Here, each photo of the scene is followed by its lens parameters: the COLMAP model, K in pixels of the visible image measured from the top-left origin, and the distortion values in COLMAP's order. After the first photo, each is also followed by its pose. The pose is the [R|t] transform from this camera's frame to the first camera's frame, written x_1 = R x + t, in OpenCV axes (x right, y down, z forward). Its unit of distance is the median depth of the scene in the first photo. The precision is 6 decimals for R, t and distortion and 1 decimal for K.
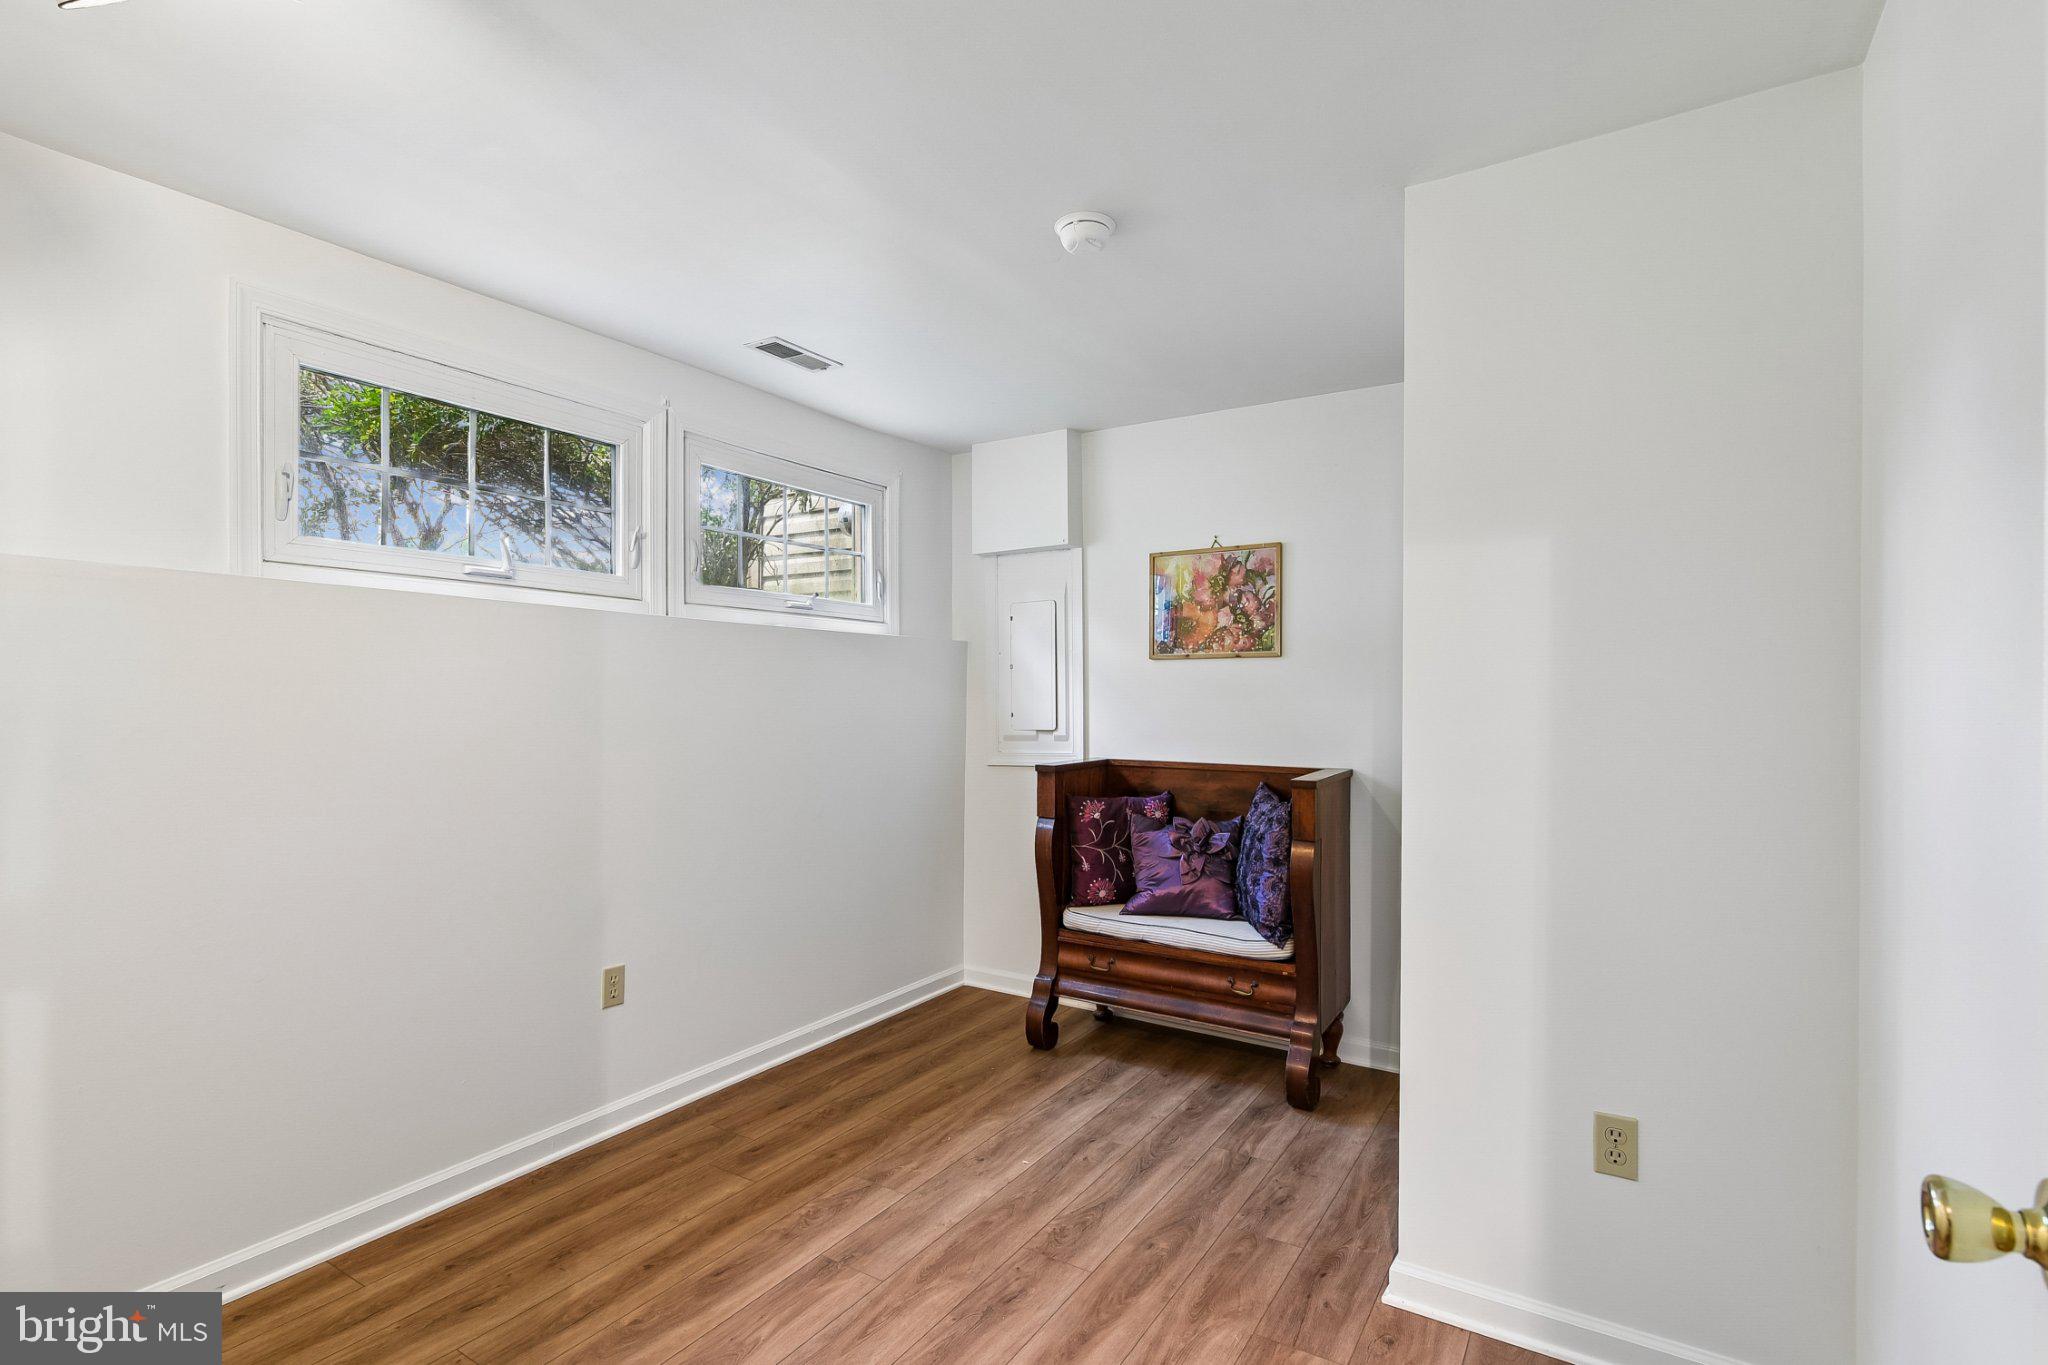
lens RADIAL K [[983.6, 0, 1026.2], [0, 983.6, 698.4], [0, 0, 1]] dist [0.001173, -0.001547]
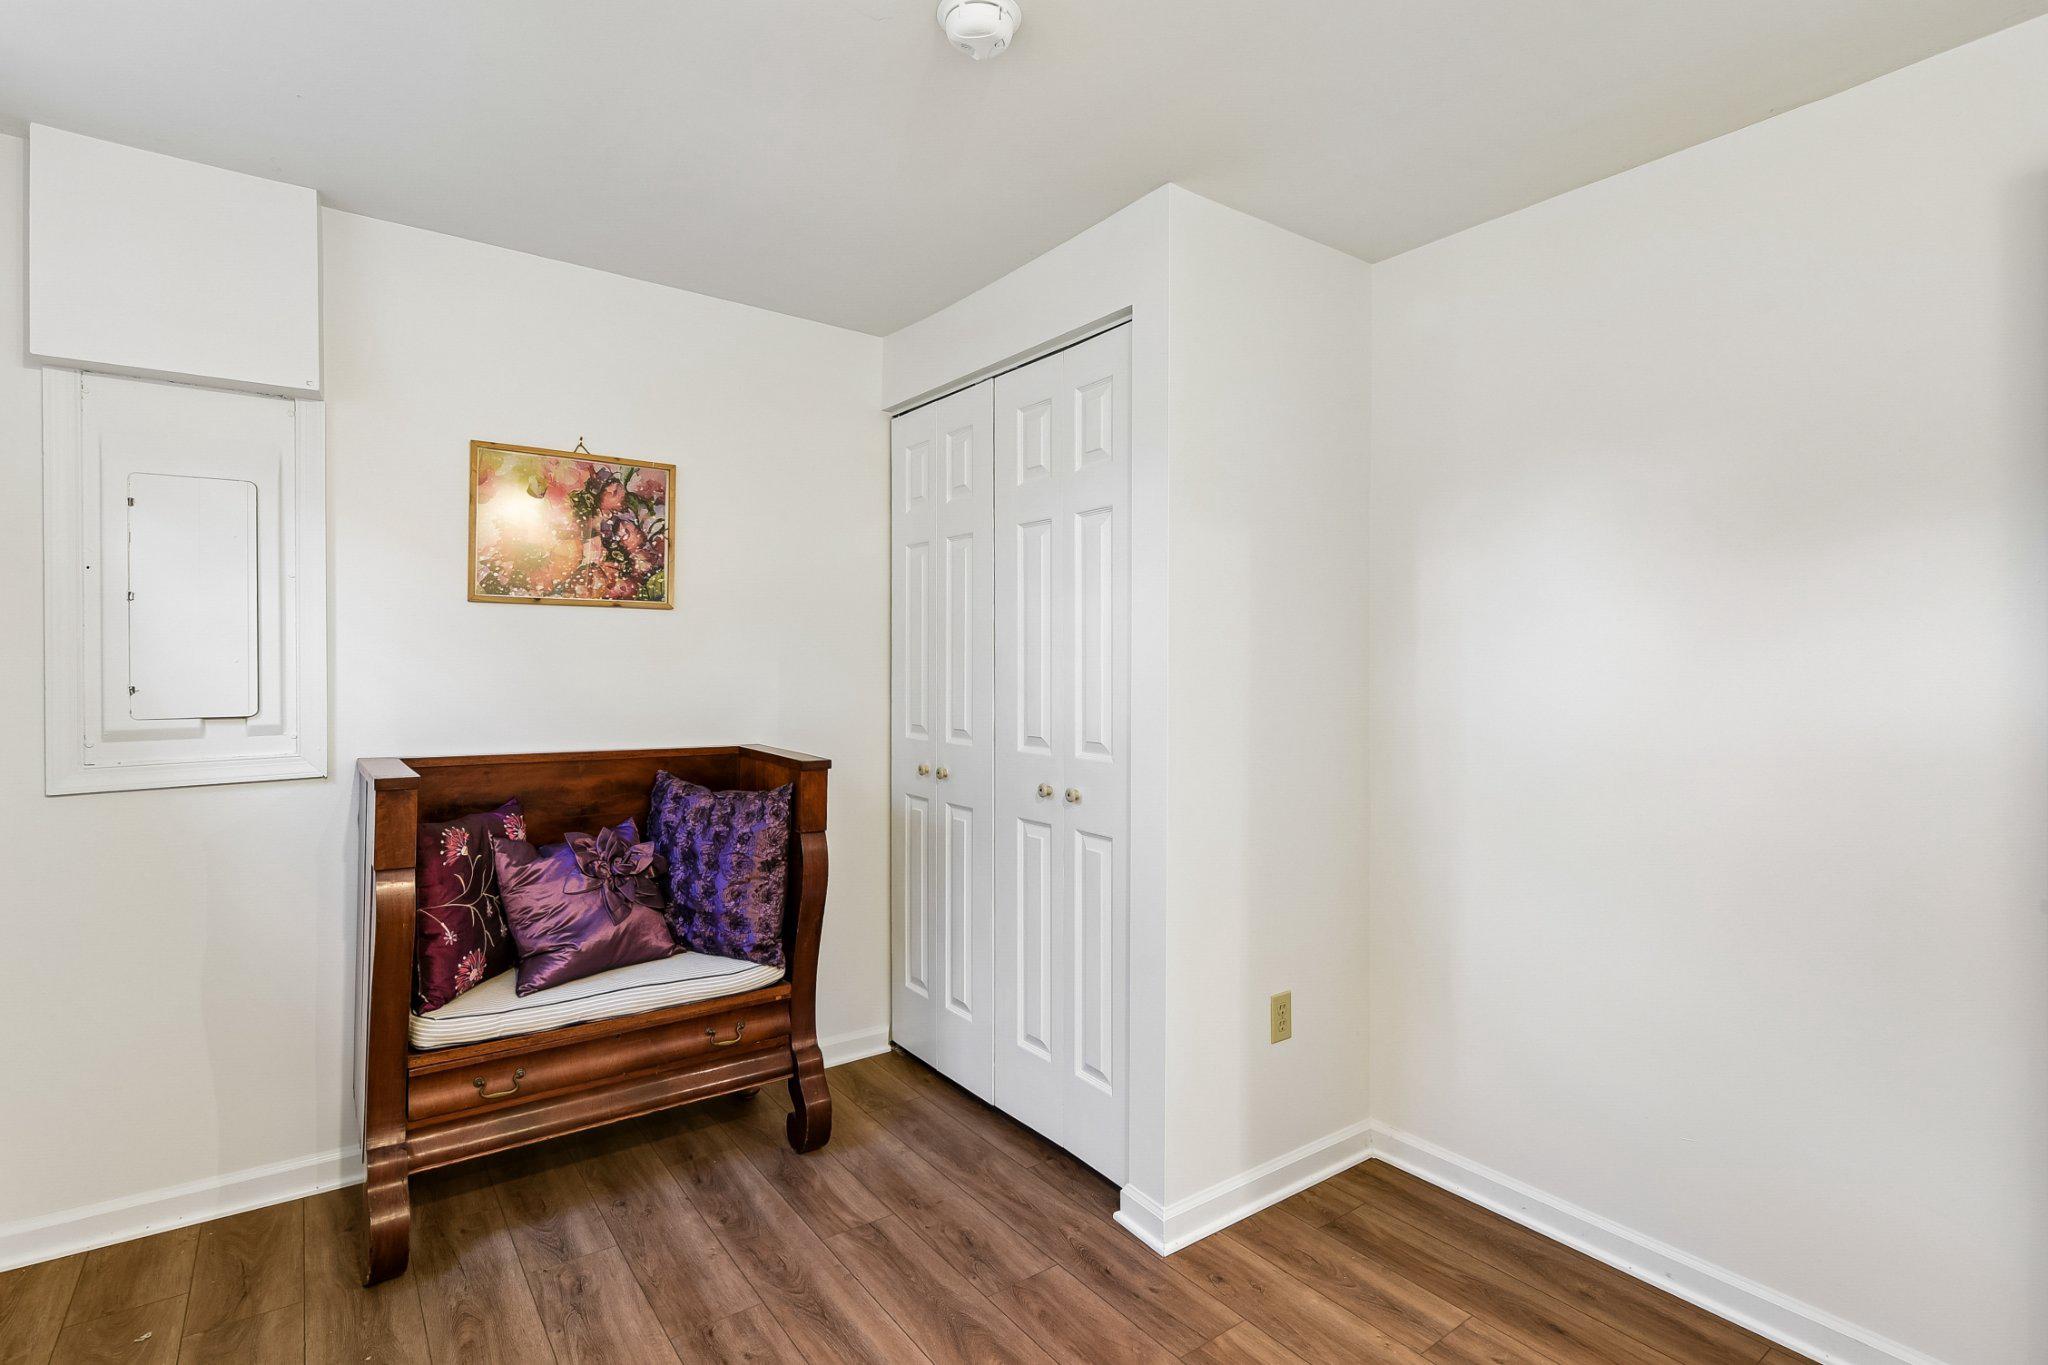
lens RADIAL K [[983.6, 0, 1048.5], [0, 983.6, 653.1], [0, 0, 1]] dist [0.001173, -0.001547]
pose [[0.355207, 0.012615, 0.934703, -0.372869], [-0.009475, 0.999906, -0.009895, -0.002184], [-0.934740, -0.005342, 0.355293, 0.433335]]
